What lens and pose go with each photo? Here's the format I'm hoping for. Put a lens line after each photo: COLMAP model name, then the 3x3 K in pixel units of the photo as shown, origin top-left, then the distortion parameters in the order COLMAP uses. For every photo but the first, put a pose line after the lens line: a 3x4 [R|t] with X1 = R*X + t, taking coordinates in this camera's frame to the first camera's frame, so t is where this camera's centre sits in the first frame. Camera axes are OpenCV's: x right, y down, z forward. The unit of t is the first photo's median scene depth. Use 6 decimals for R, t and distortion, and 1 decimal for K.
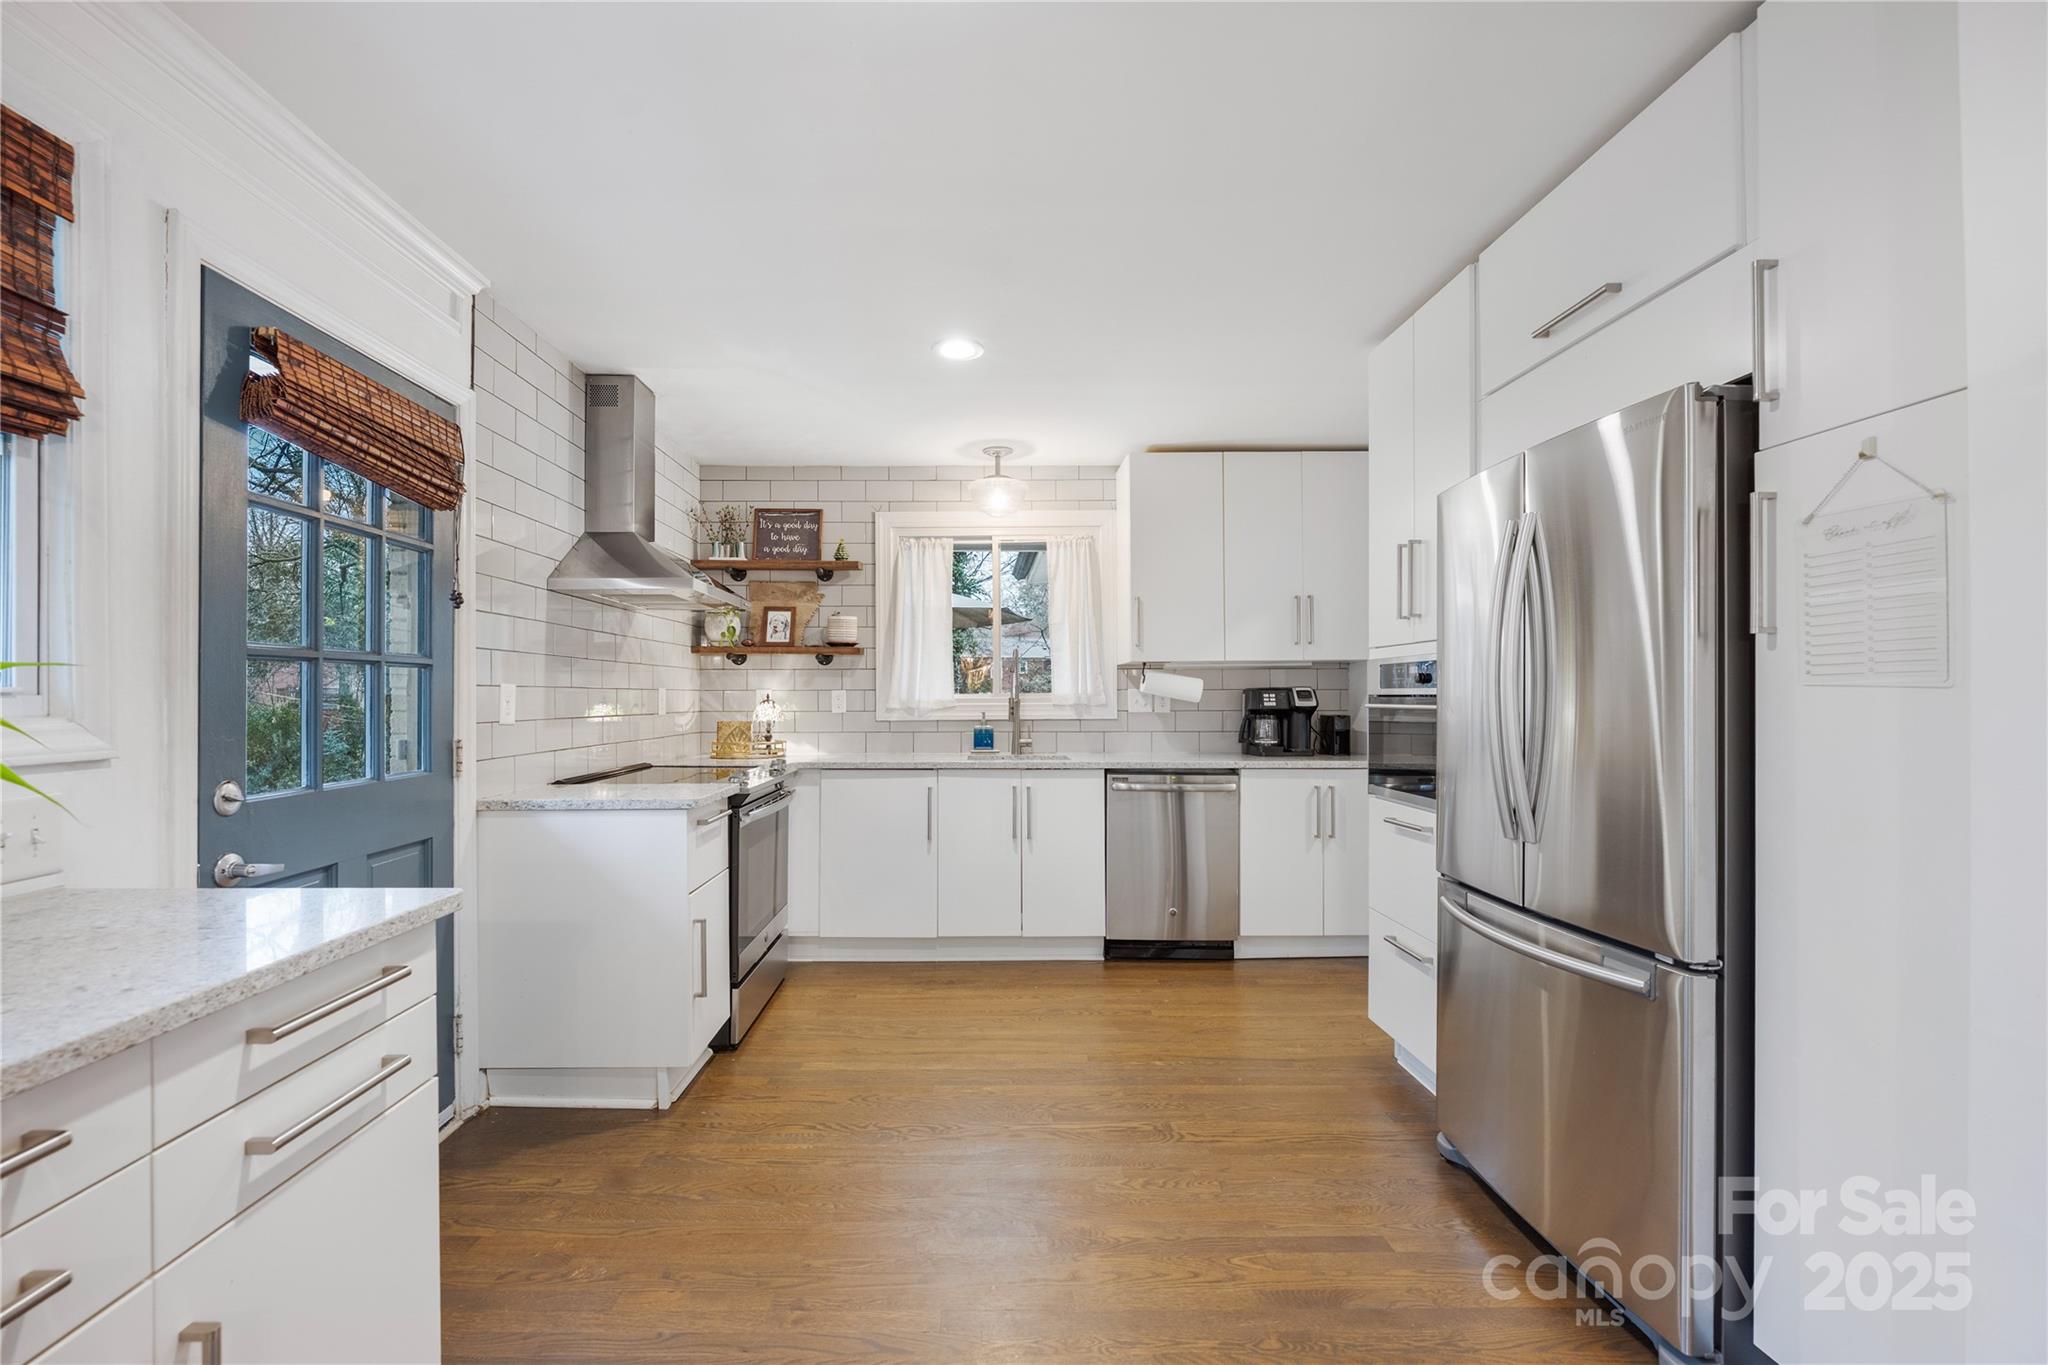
lens RADIAL K [[842.9, 0, 984.7], [0, 842.9, 691.7], [0, 0, 1]] dist [-0.005214, 0.000074]
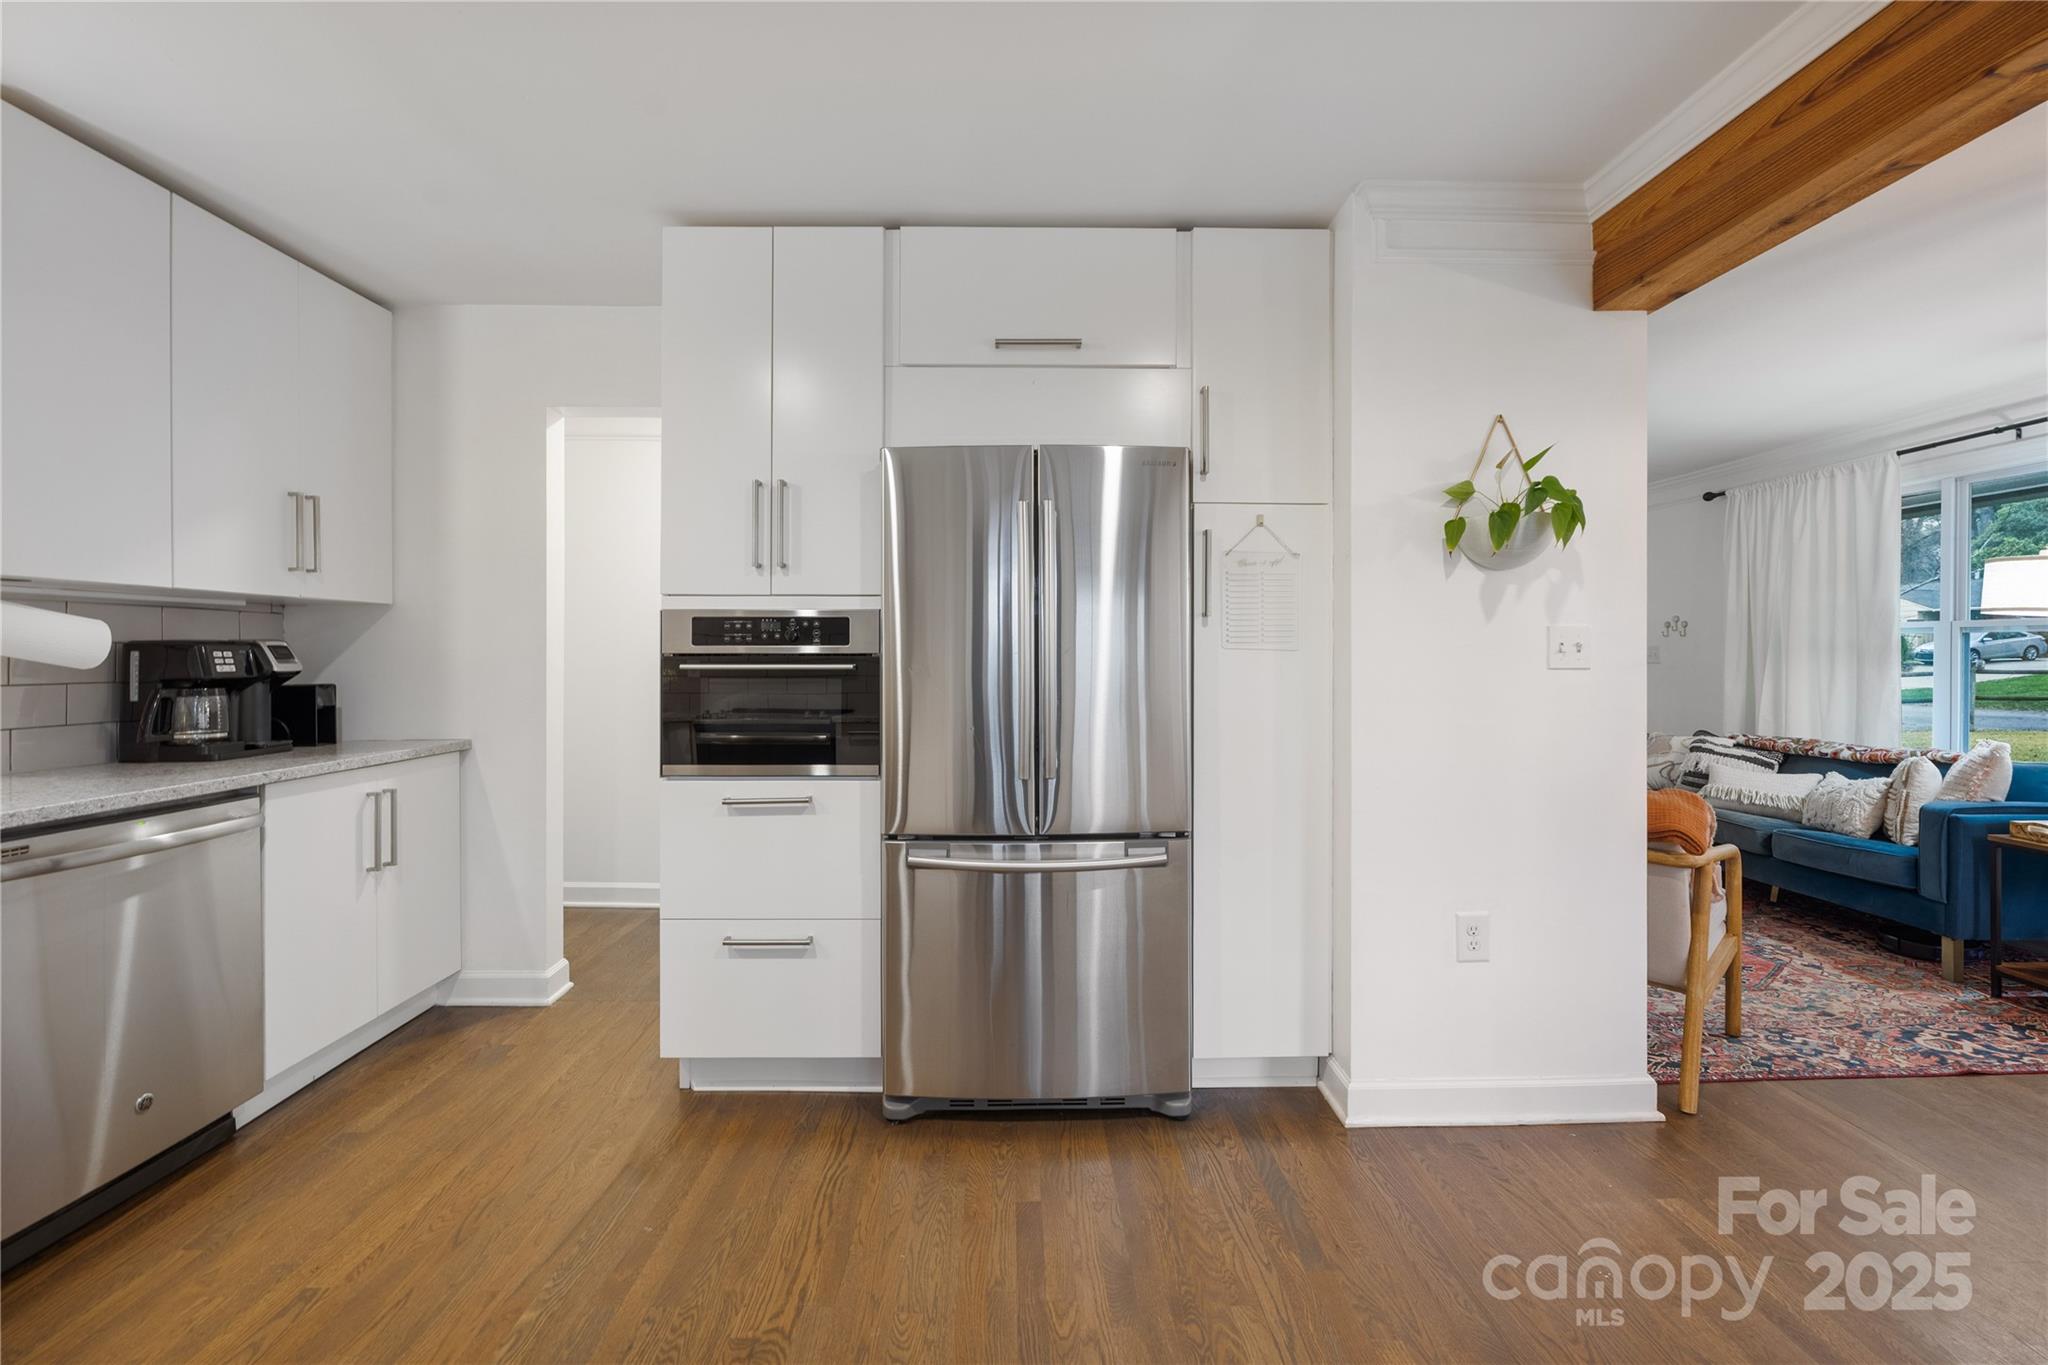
lens RADIAL K [[832.6, 0, 1017.0], [0, 832.6, 652.1], [0, 0, 1]] dist [-0.004113, -0.000086]
pose [[-0.005677, 0.006016, 0.999966, -0.228906], [-0.005156, 0.999968, -0.006045, 0.003885], [-0.999971, -0.005190, -0.005645, 0.456339]]
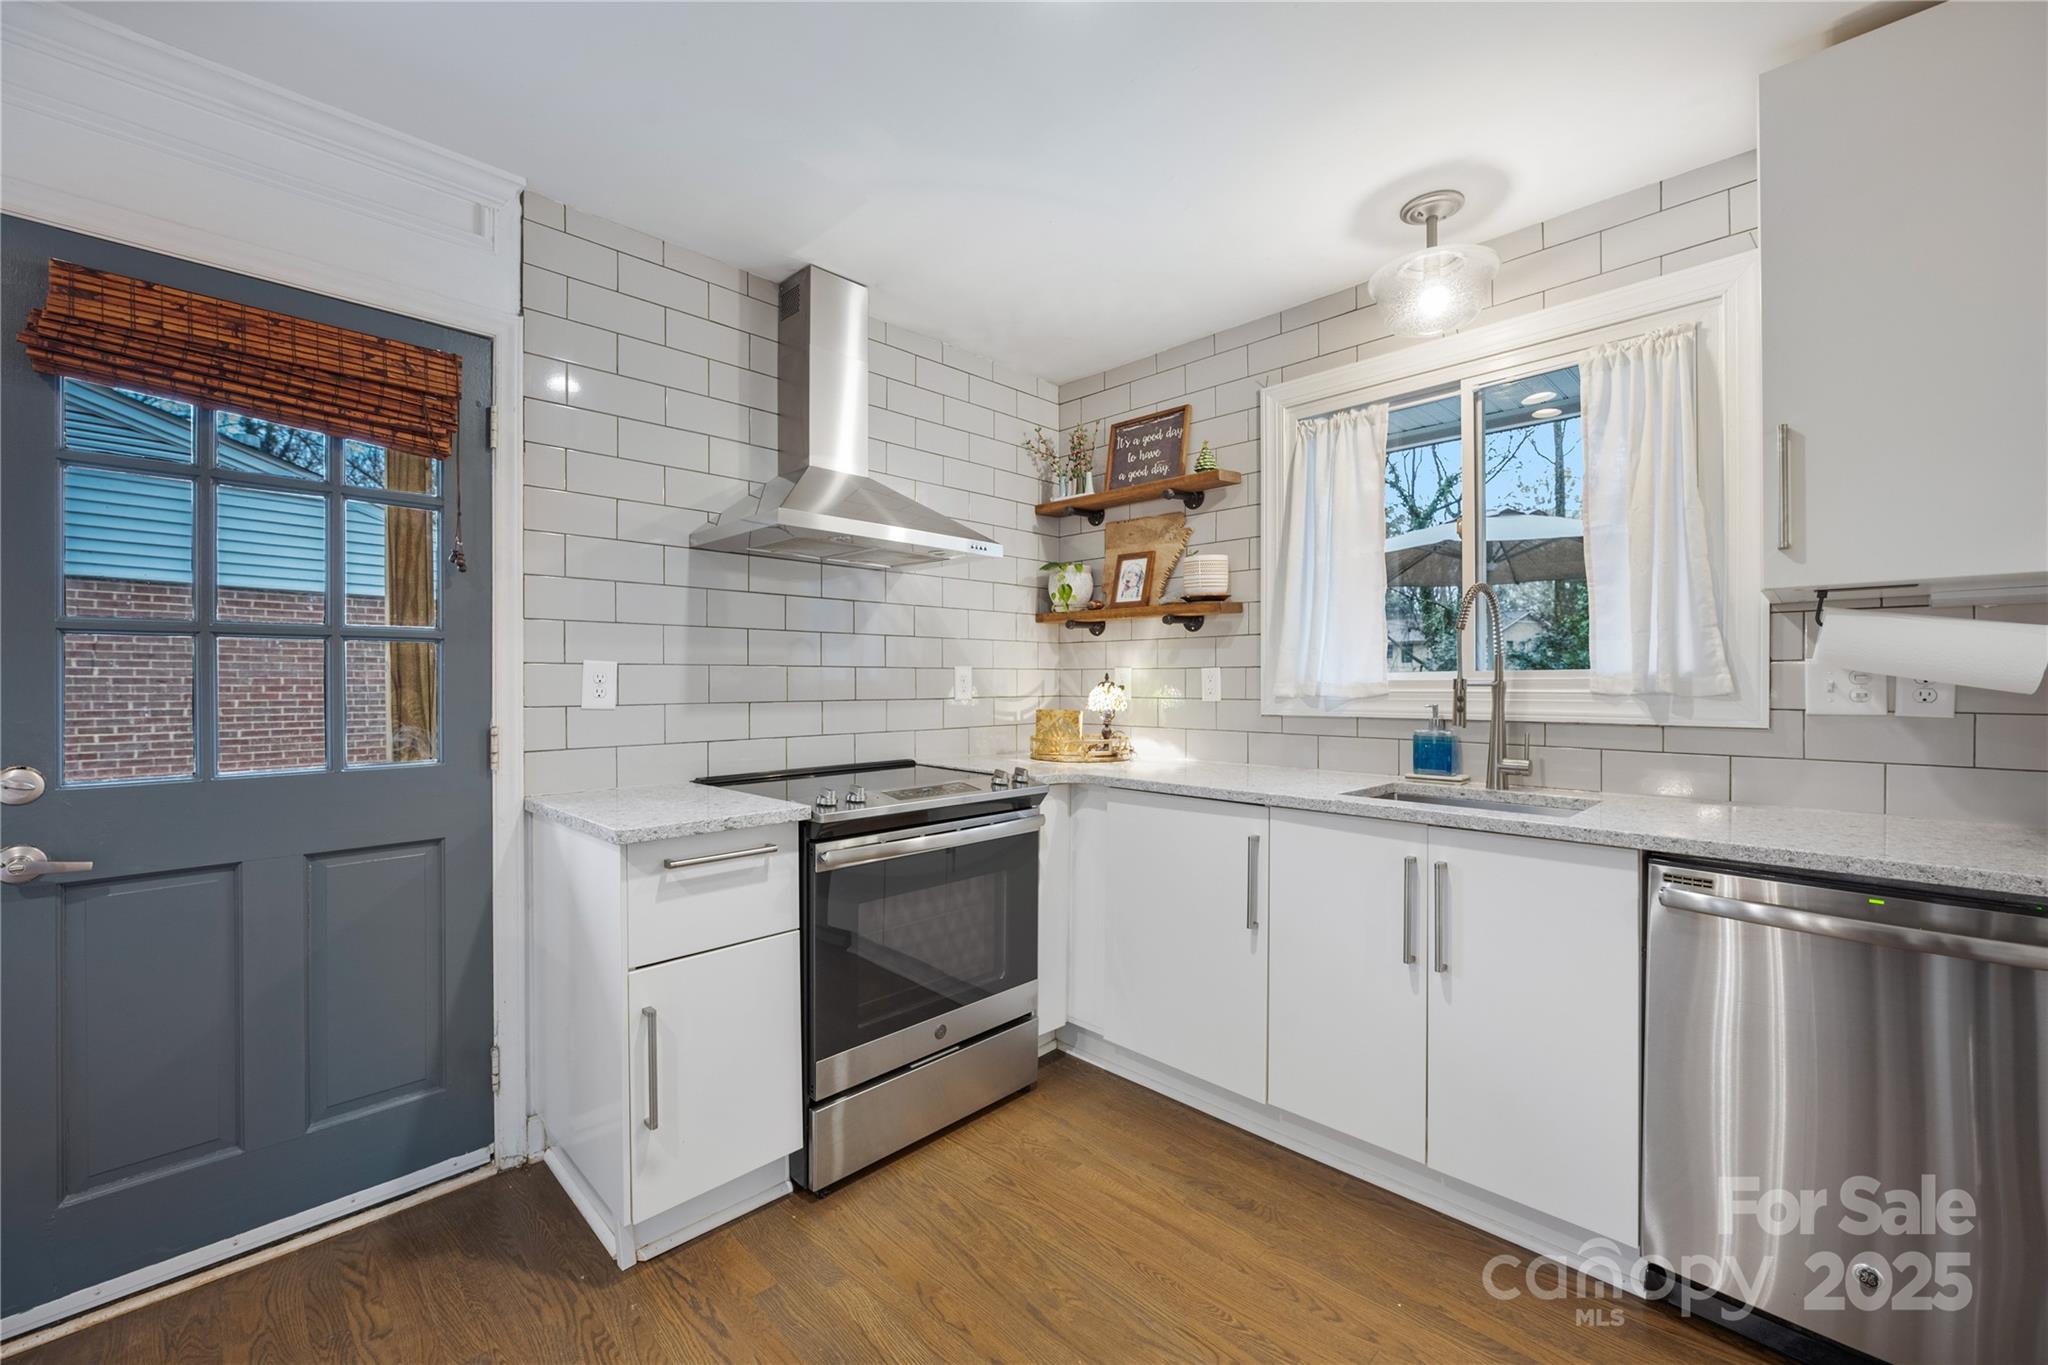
lens RADIAL K [[818.4, 0, 1017.5], [0, 818.4, 681.5], [0, 0, 1]] dist [-0.005420, -0.000125]
pose [[0.701900, 0.002721, -0.712270, 0.194072], [0.003418, 0.999968, 0.007189, 0.004184], [0.712267, -0.007480, 0.701869, 0.452997]]
